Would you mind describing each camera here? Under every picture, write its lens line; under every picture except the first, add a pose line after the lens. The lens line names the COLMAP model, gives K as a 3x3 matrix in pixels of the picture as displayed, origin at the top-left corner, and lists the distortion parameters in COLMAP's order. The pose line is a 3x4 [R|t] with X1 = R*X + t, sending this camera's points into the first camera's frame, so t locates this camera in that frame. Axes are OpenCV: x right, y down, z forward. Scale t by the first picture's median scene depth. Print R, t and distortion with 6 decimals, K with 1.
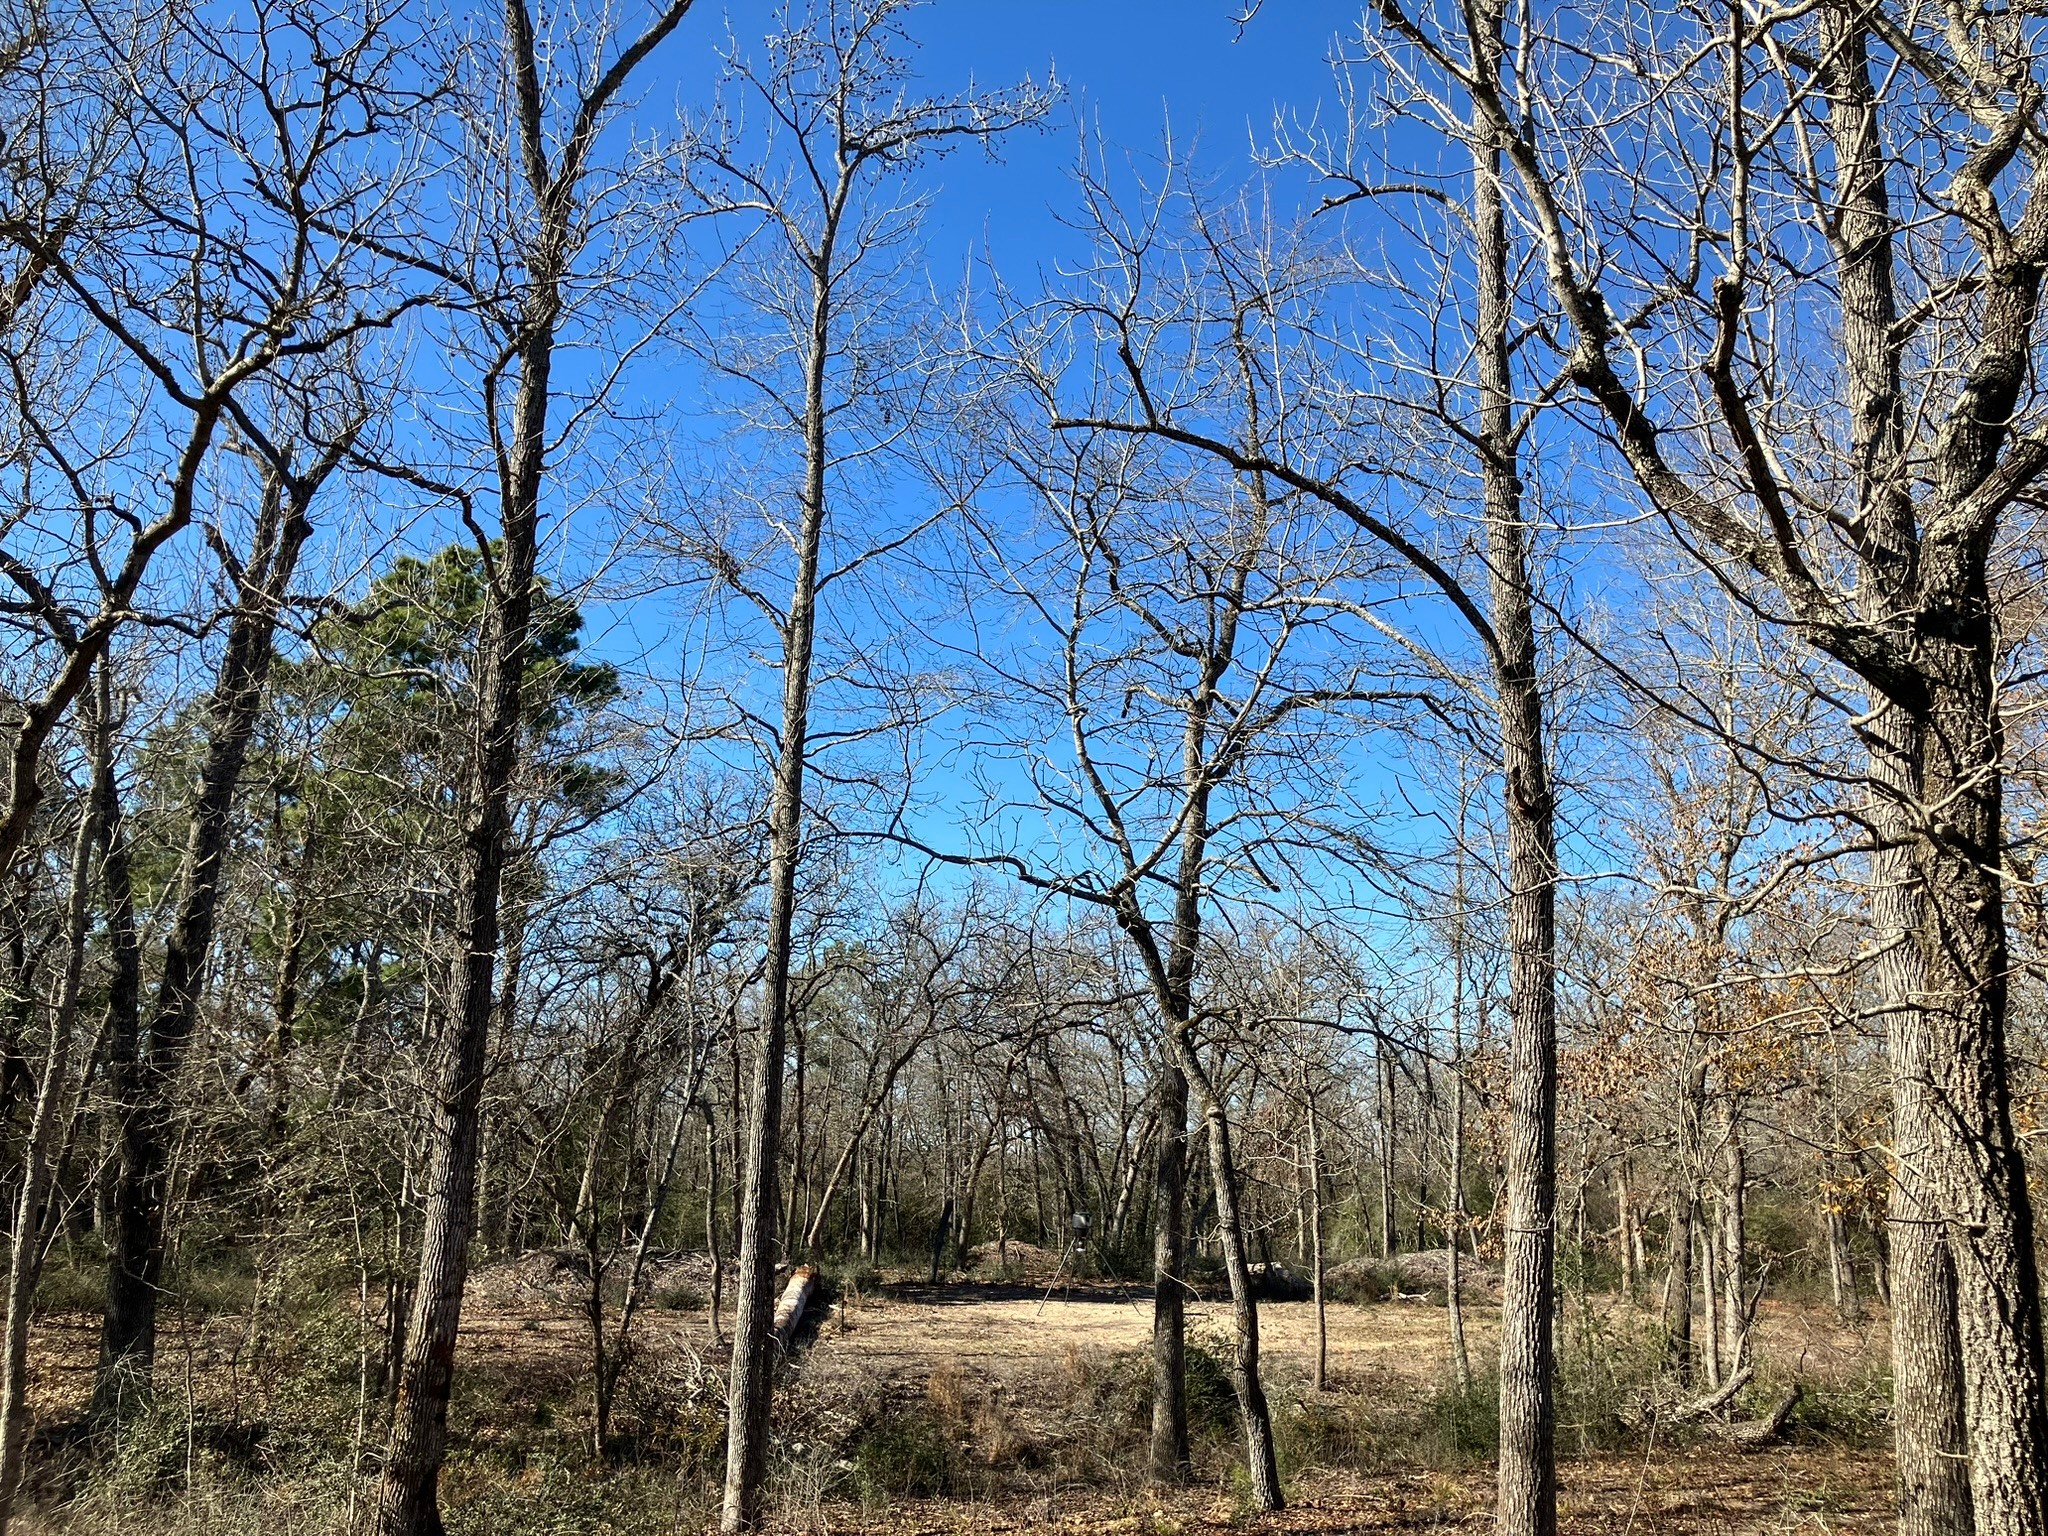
lens RADIAL K [[1709.9, 0, 1024.0], [0, 1709.9, 768.0], [0, 0, 1]] dist [0.041745, -0.052031]
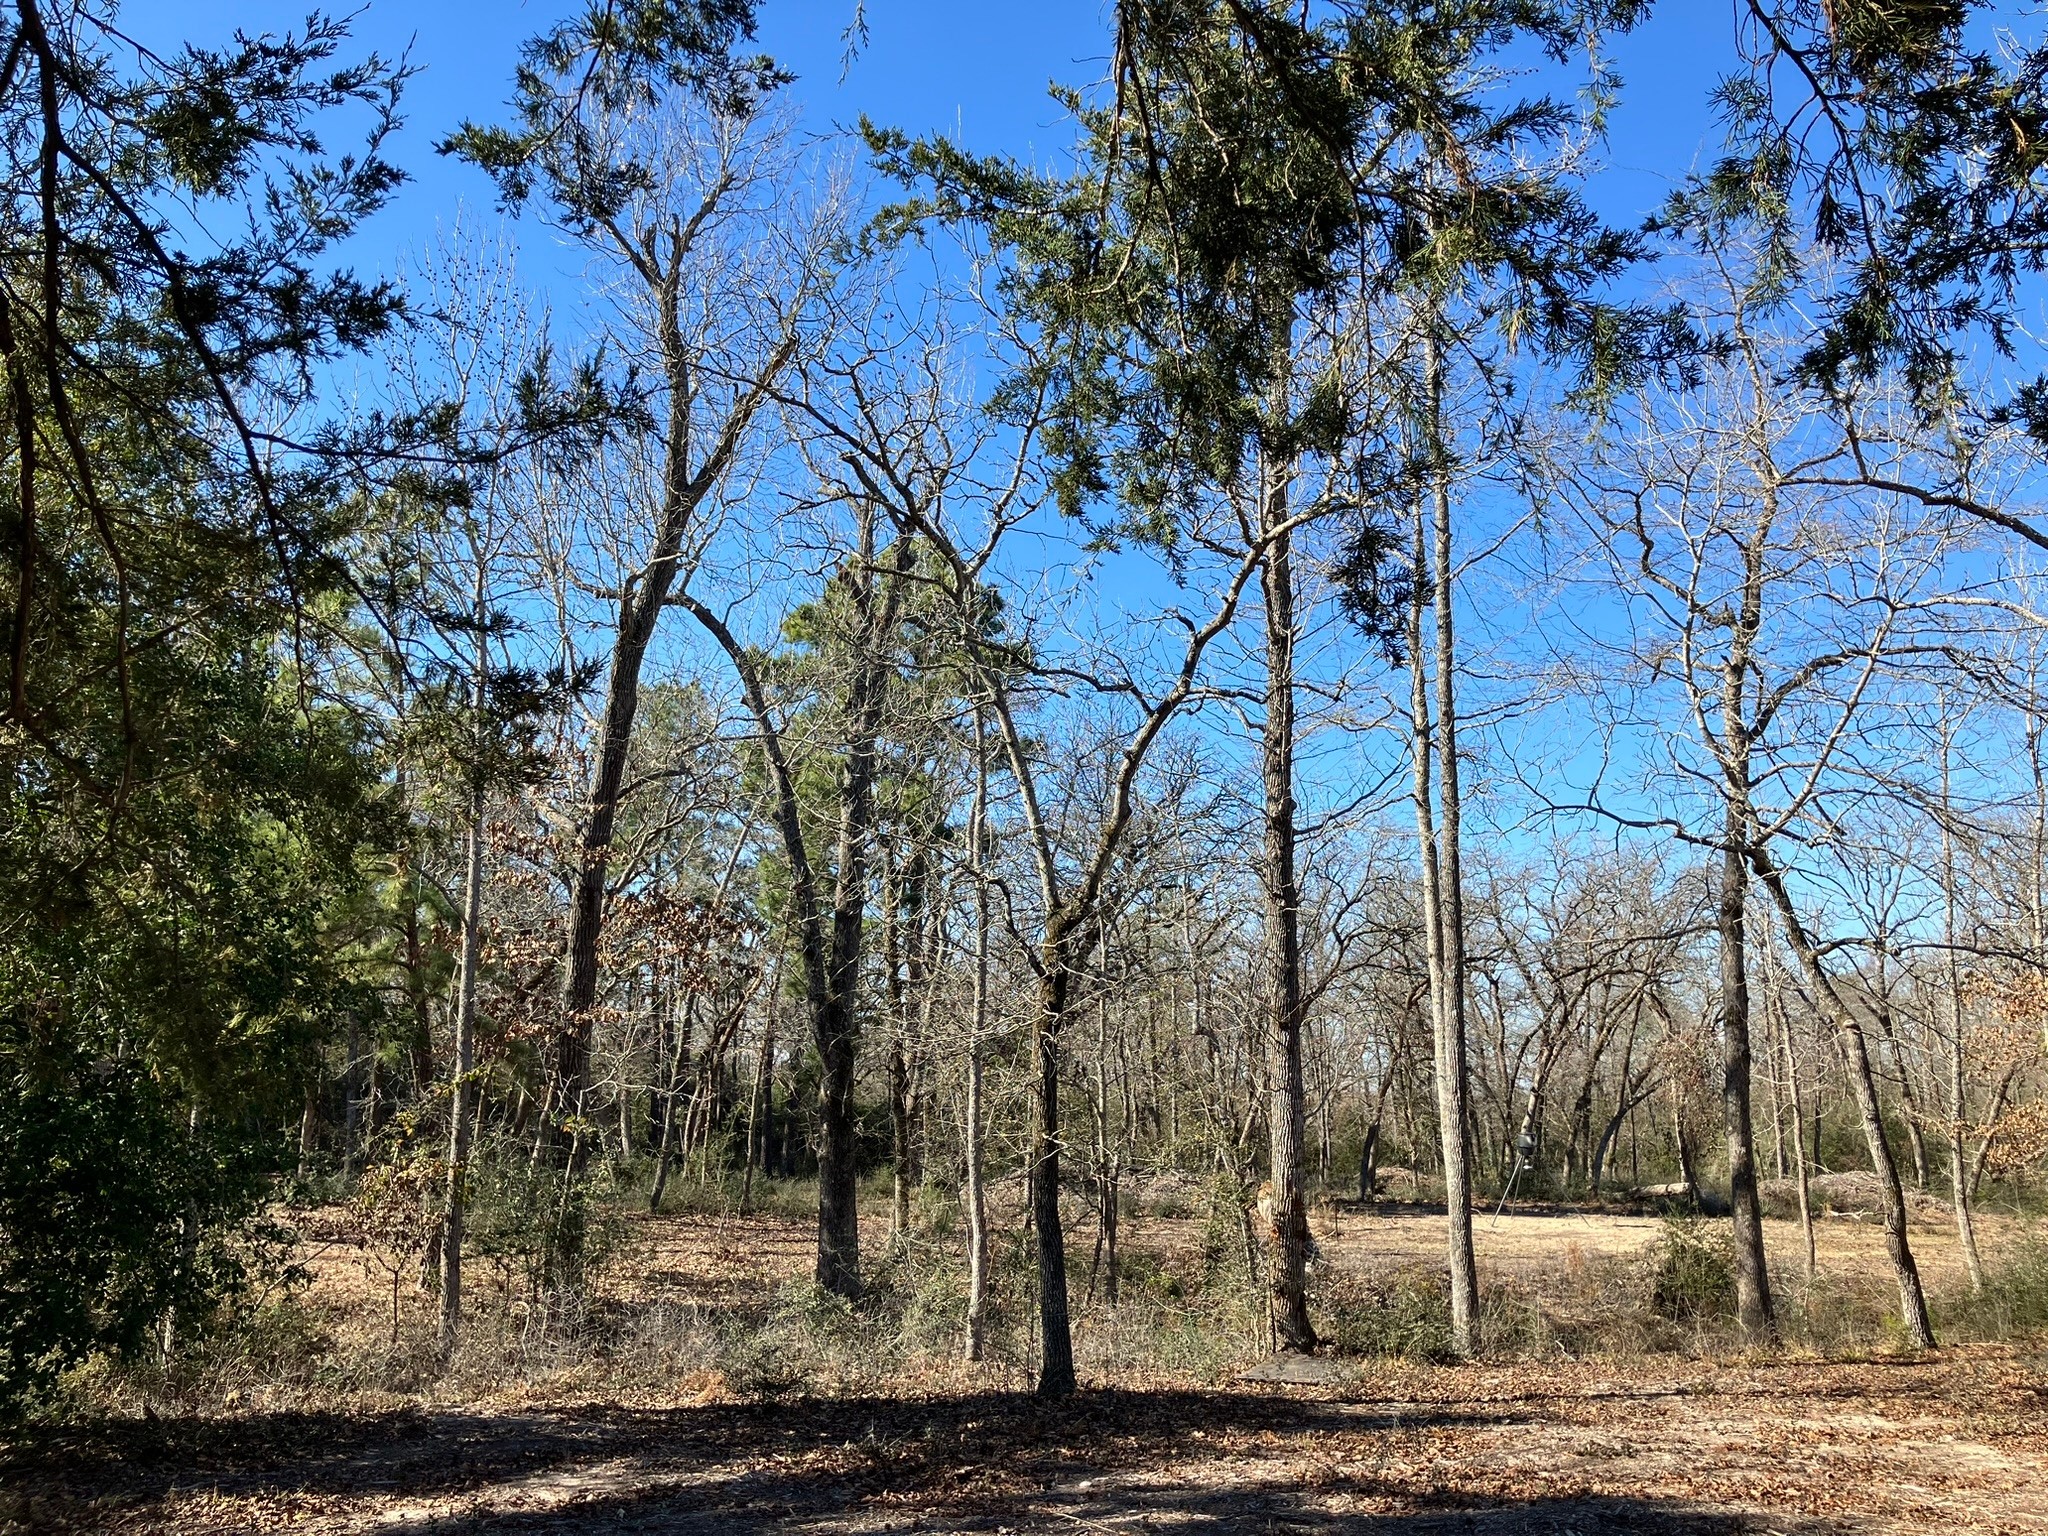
lens RADIAL K [[1660.7, 0, 1023.0], [0, 1660.7, 809.6], [0, 0, 1]] dist [-0.003401, -0.006248]
pose [[0.978821, -0.038230, -0.201119, -0.218748], [0.049382, 0.997491, 0.050728, -0.037193], [0.198675, -0.059585, 0.978252, -0.245615]]
